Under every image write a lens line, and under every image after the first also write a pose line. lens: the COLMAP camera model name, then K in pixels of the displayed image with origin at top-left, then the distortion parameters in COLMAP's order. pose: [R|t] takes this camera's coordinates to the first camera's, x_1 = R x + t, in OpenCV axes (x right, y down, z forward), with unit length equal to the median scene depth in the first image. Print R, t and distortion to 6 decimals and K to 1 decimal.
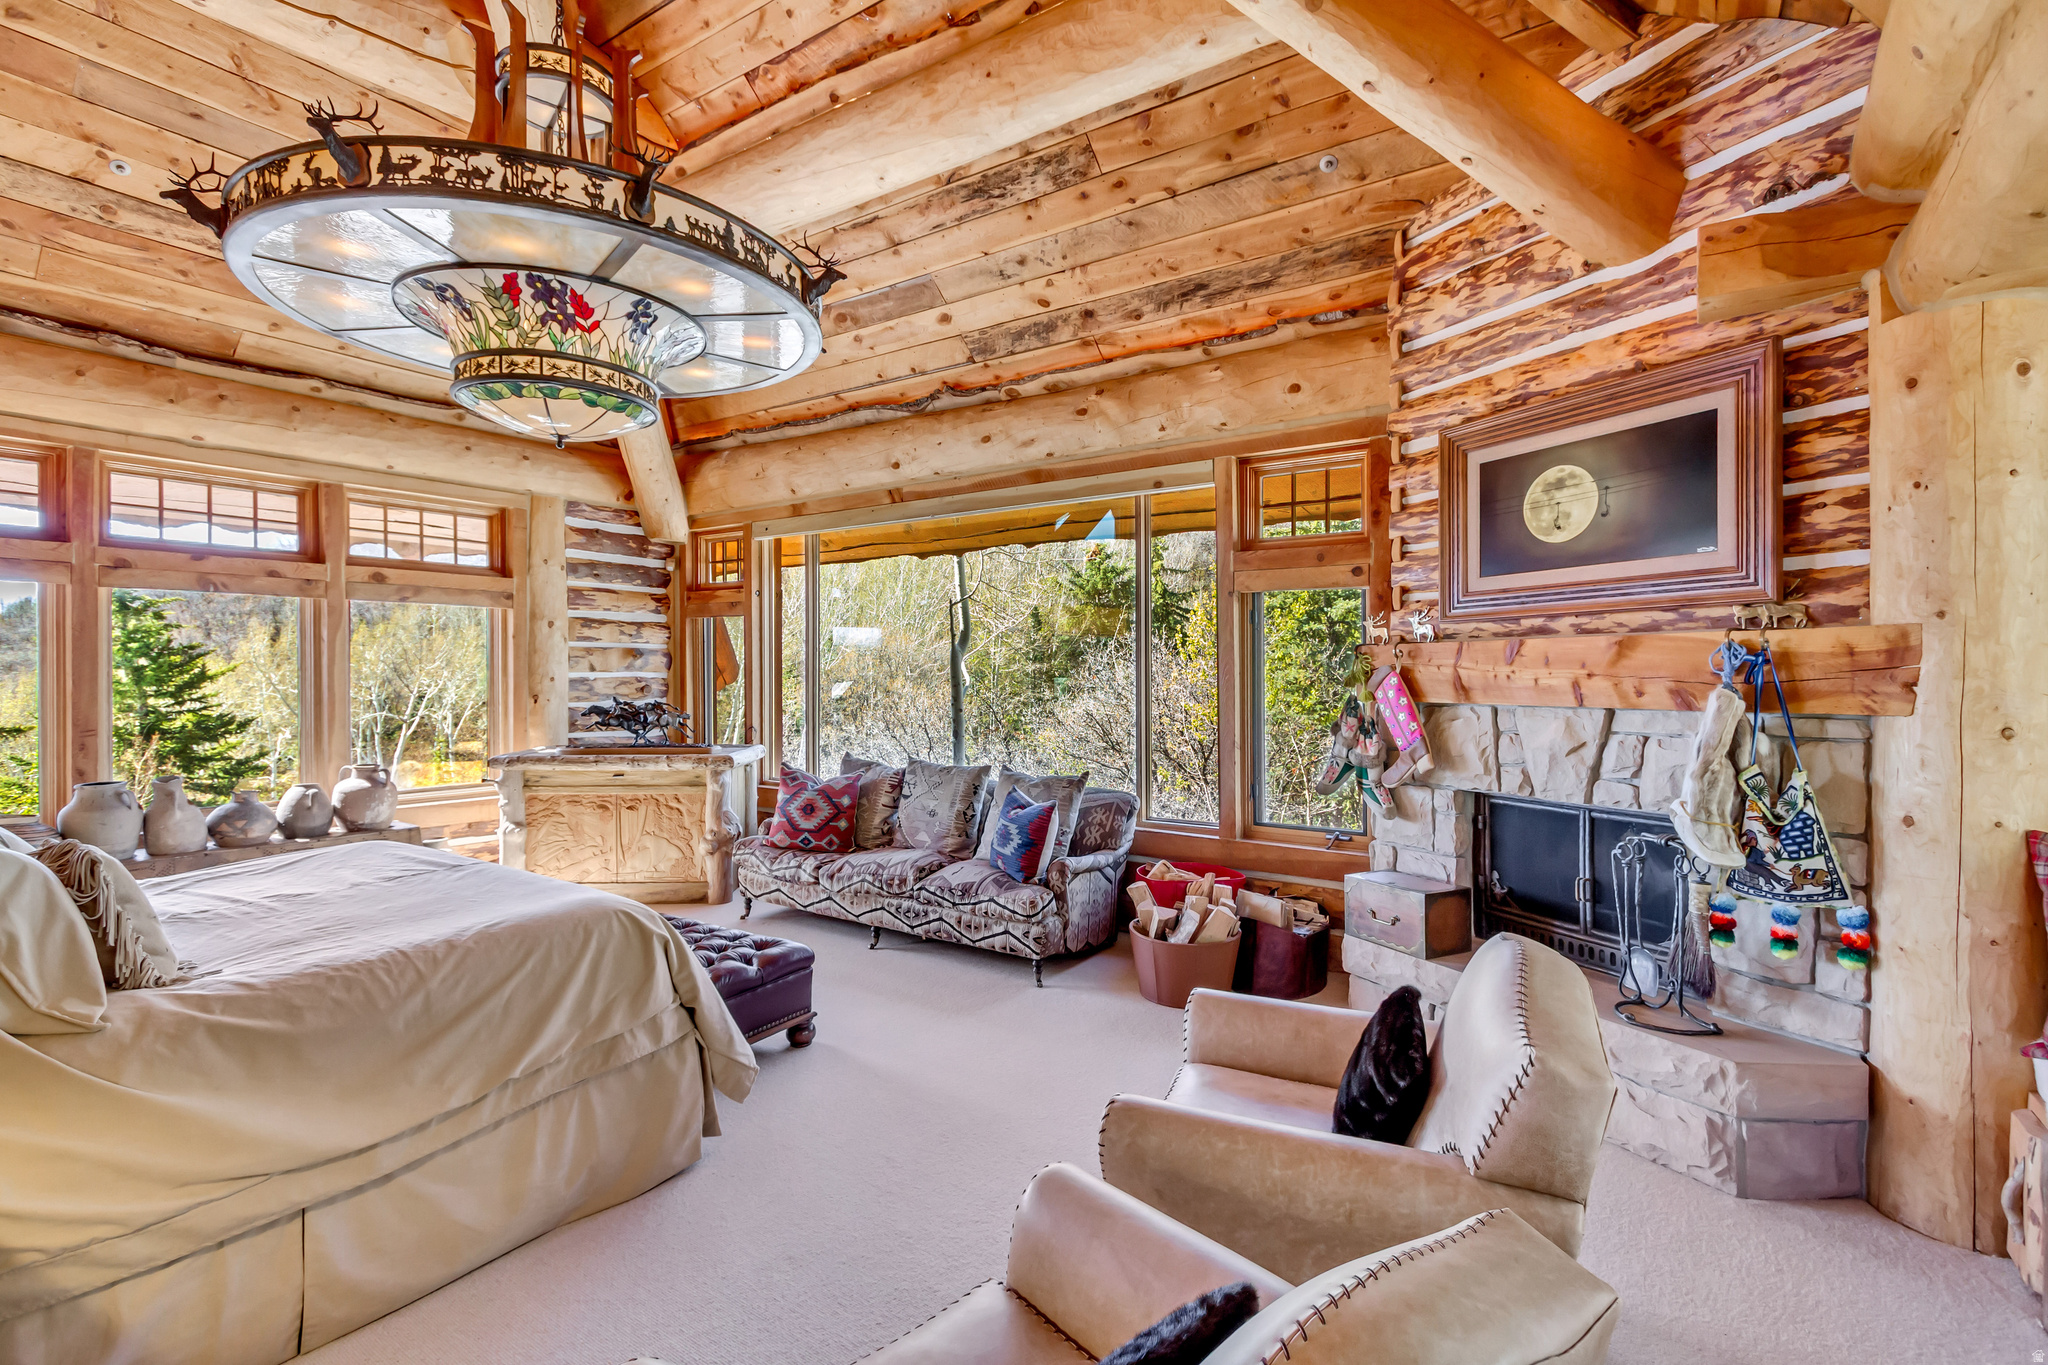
lens RADIAL K [[1021.7, 0, 1023.6], [0, 1021.7, 682.2], [0, 0, 1]] dist [-0.001692, -0.000125]
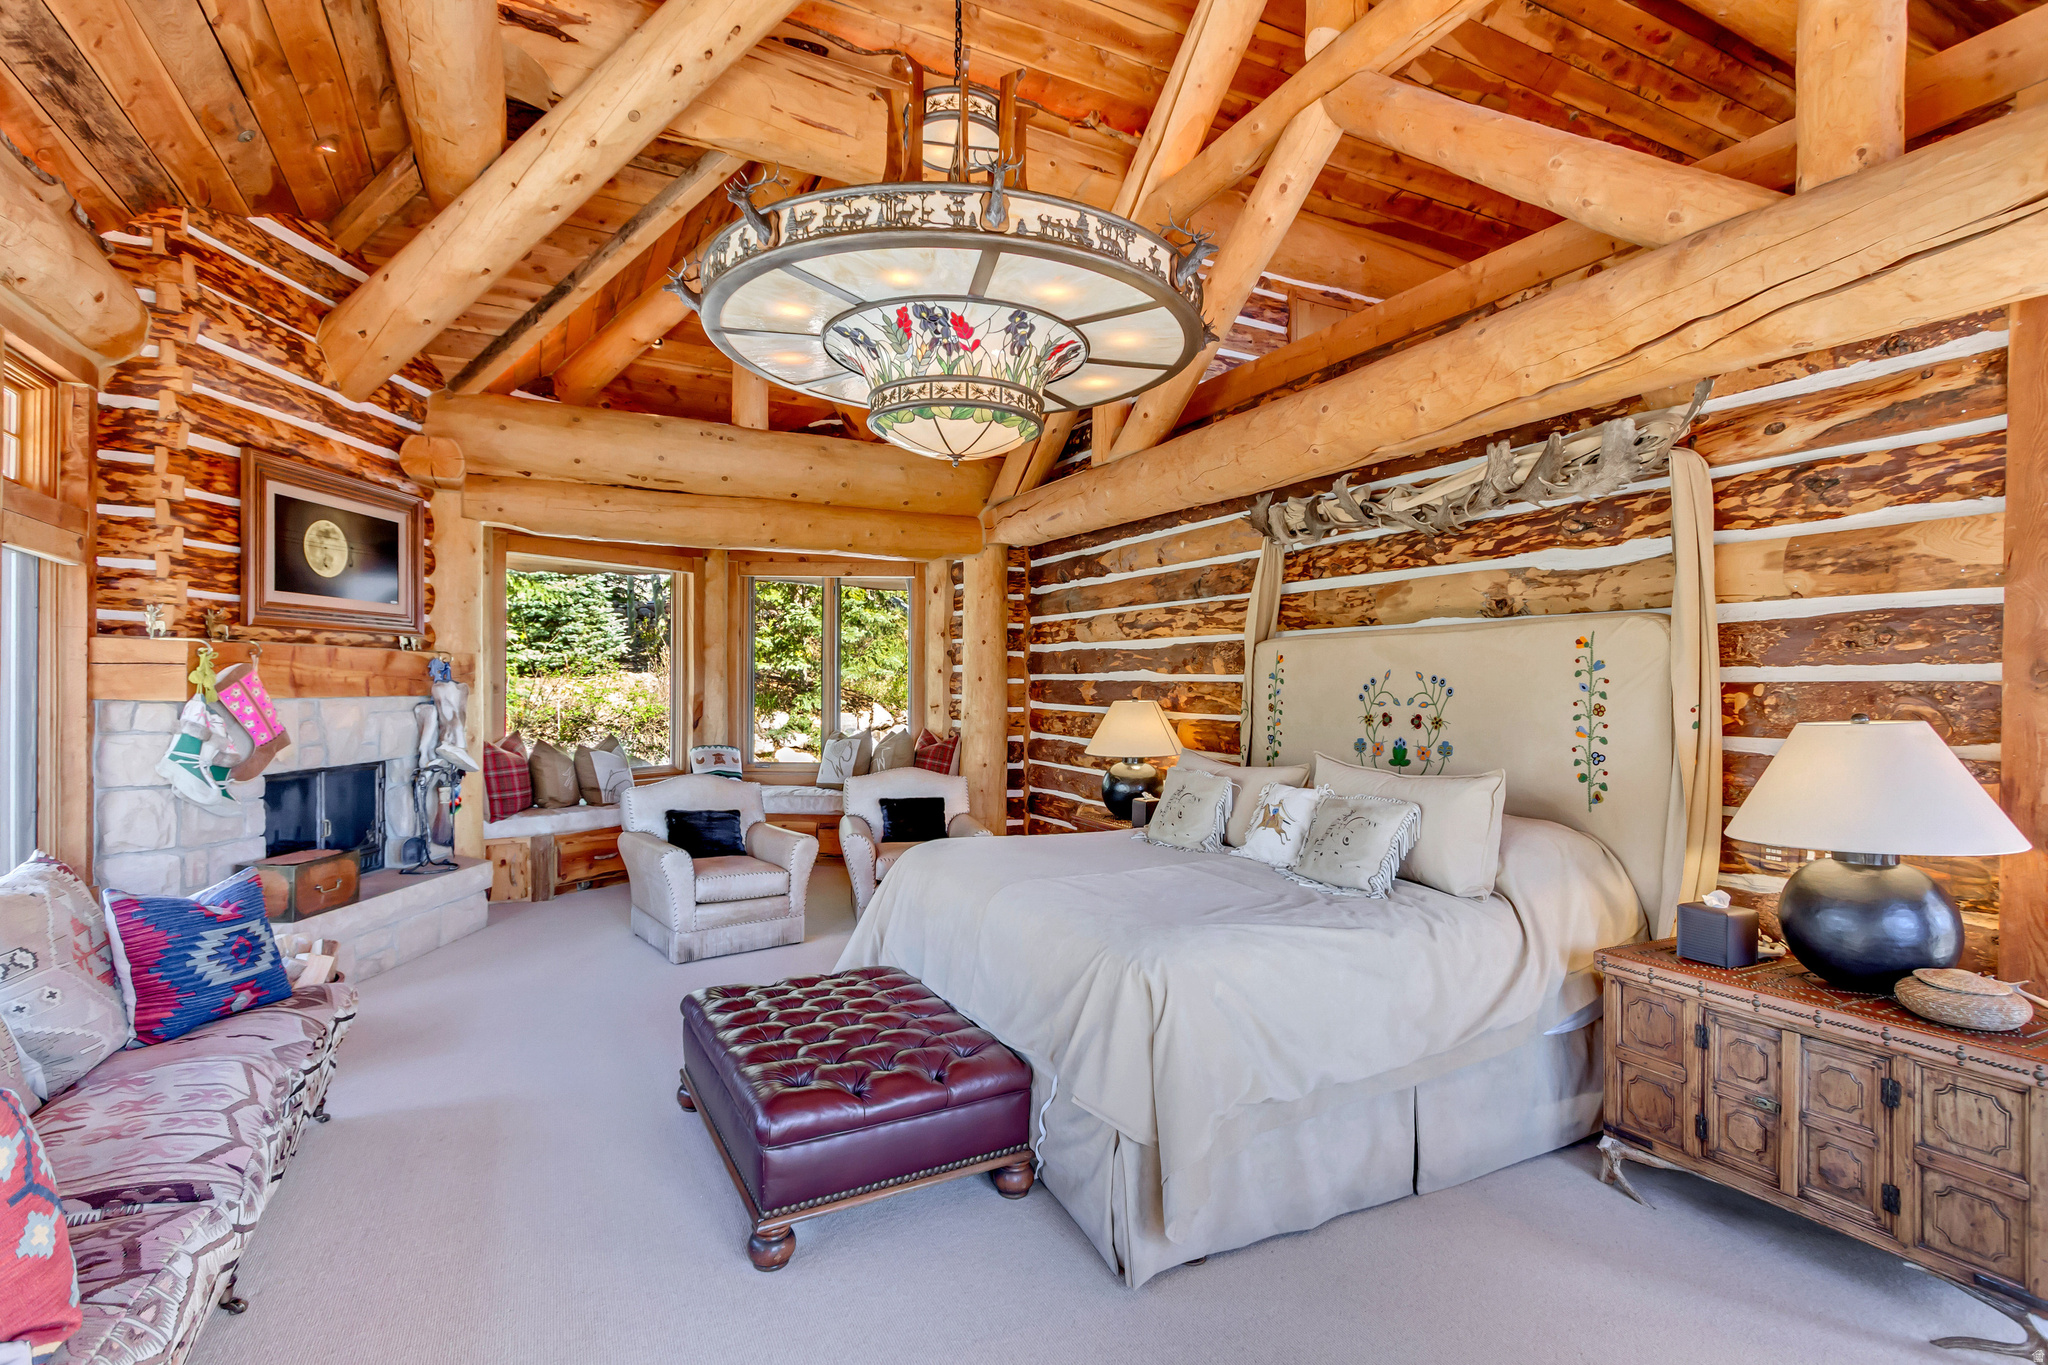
lens RADIAL K [[949.4, 0, 1021.4], [0, 949.4, 681.1], [0, 0, 1]] dist [0.005776, 0.000843]
pose [[-0.890537, -0.007237, 0.454854, -0.859293], [-0.007877, 0.999969, 0.000487, -0.005807], [-0.454843, -0.003149, -0.890566, 1.669400]]
